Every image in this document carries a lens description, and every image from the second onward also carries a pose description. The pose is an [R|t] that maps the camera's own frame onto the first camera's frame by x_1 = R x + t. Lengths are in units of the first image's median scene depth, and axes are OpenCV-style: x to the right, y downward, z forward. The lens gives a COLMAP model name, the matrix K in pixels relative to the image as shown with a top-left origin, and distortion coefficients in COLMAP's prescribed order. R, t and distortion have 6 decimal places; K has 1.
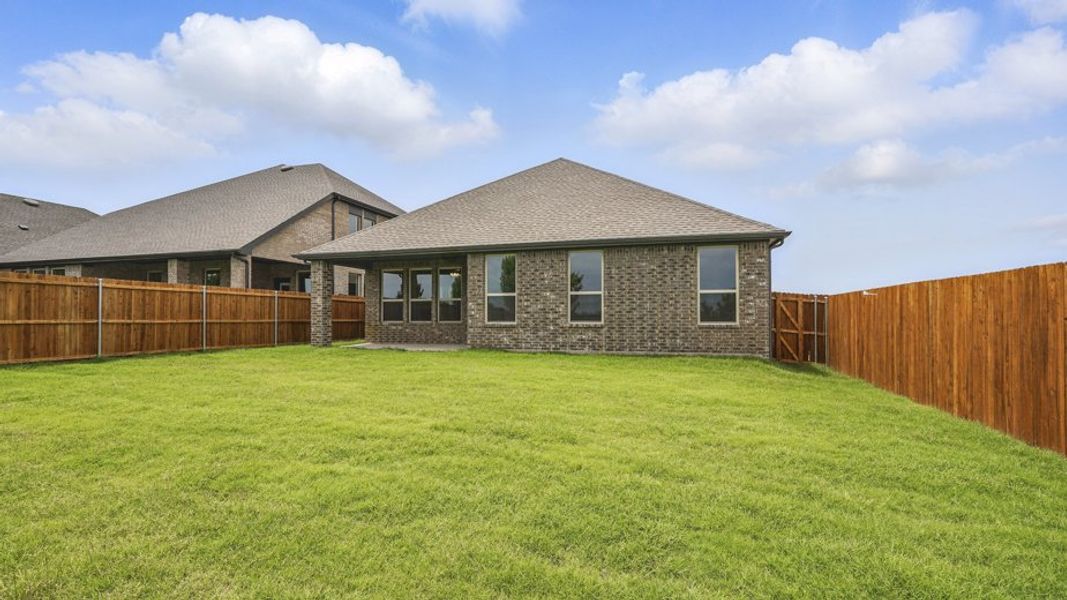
lens RADIAL K [[483.7, 0, 531.7], [0, 483.7, 308.1], [0, 0, 1]] dist [-0.005969, 0.003390]
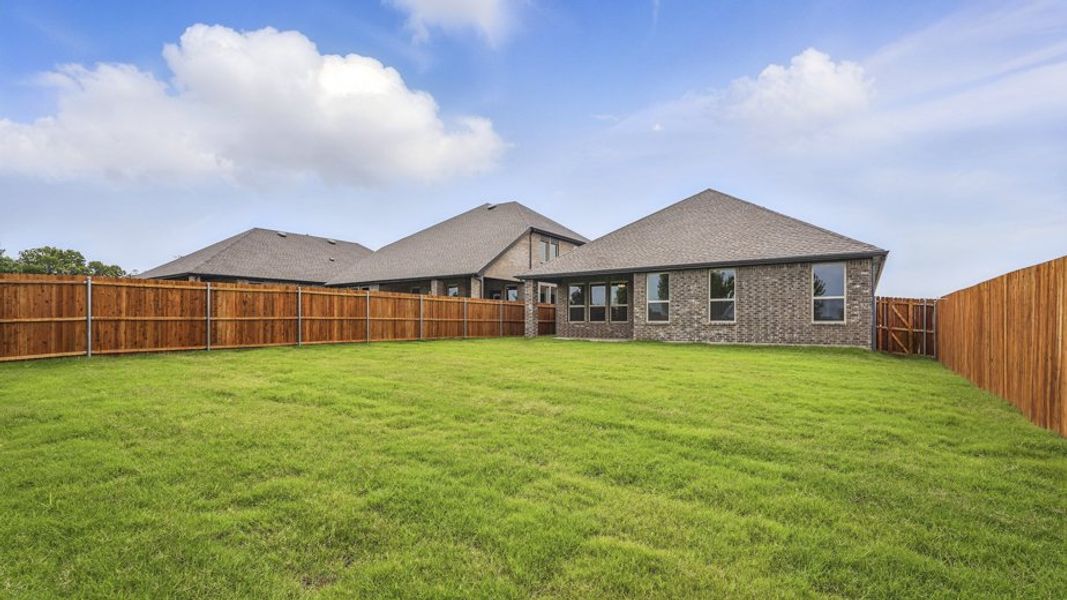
lens RADIAL K [[483.7, 0, 530.2], [0, 483.7, 317.2], [0, 0, 1]] dist [-0.005969, 0.003390]
pose [[0.947749, 0.001064, -0.319016, 0.033171], [0.001468, 0.999969, 0.007695, 0.006537], [0.319015, -0.007761, 0.947718, -0.459740]]
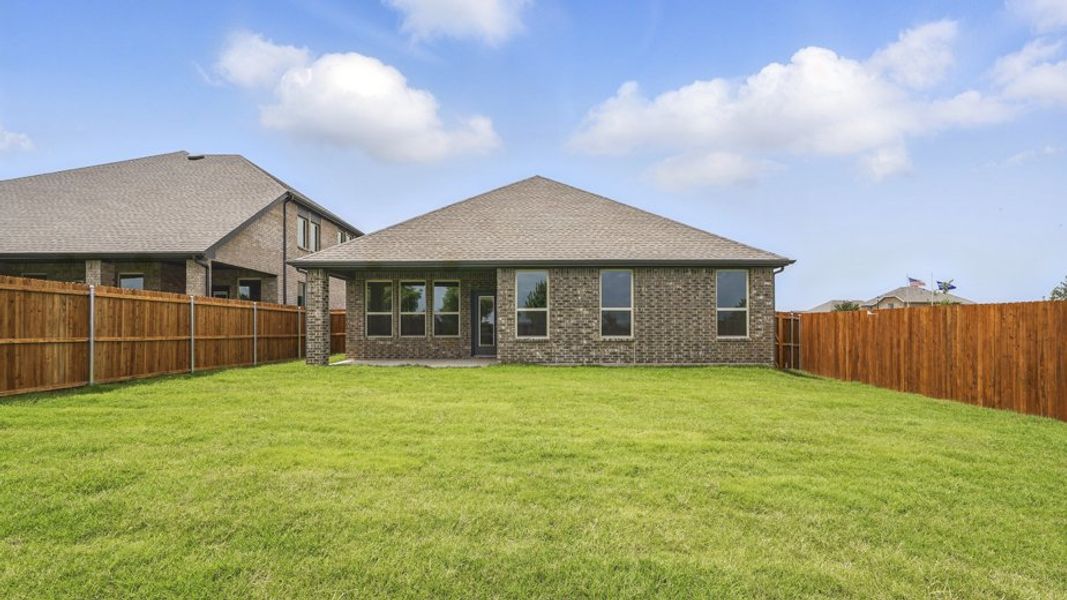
lens RADIAL K [[483.7, 0, 531.1], [0, 483.7, 318.4], [0, 0, 1]] dist [-0.005969, 0.003390]
pose [[0.958669, 0.005060, 0.284479, -0.368708], [-0.004522, 0.999987, -0.002548, -0.007184], [-0.284488, 0.001156, 0.958679, 0.032193]]
